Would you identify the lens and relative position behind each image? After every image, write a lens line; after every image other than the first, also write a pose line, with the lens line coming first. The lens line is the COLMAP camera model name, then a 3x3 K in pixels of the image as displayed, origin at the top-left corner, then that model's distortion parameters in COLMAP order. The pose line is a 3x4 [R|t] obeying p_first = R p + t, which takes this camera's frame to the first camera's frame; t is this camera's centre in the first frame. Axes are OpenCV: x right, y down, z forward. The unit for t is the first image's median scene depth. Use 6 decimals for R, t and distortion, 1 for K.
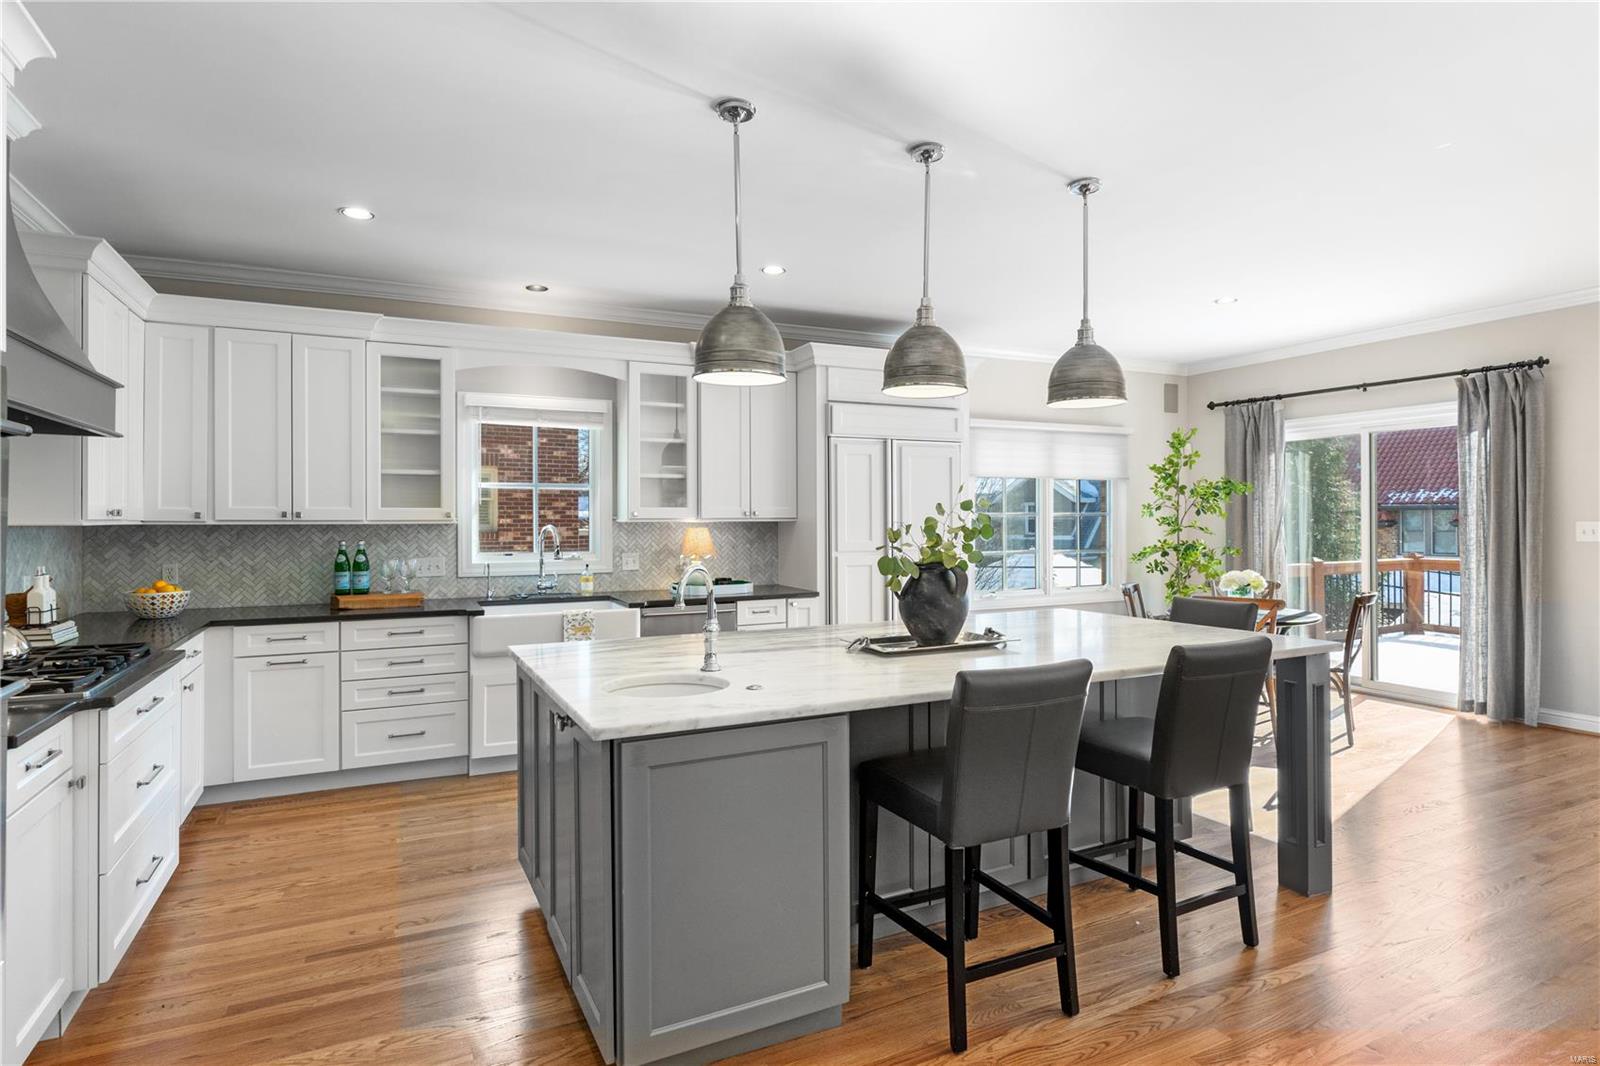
lens RADIAL K [[831.6, 0, 800.1], [0, 831.6, 522.7], [0, 0, 1]] dist [0.002409, -0.000620]
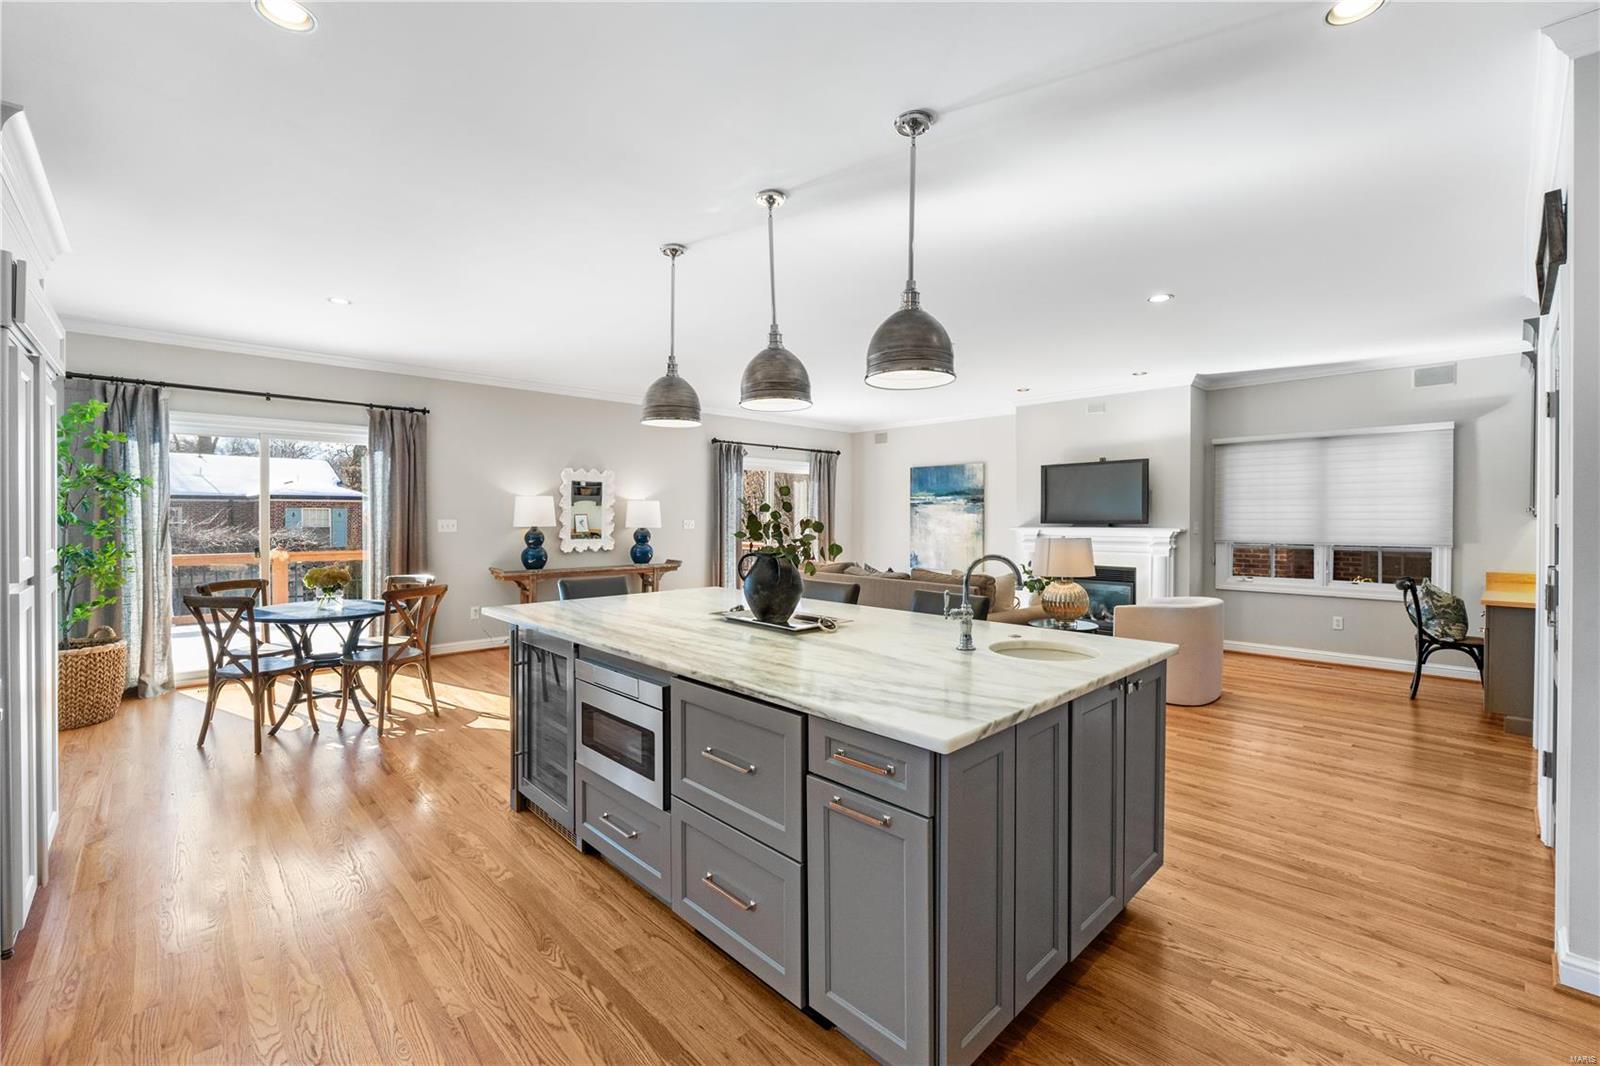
lens RADIAL K [[653.1, 0, 818.7], [0, 653.1, 523.0], [0, 0, 1]] dist [0.000289, -0.000733]
pose [[-0.293348, -0.003978, 0.955997, -0.493500], [0.005758, 0.999966, 0.005928, 0.002023], [-0.955988, 0.007243, -0.293315, 0.805702]]
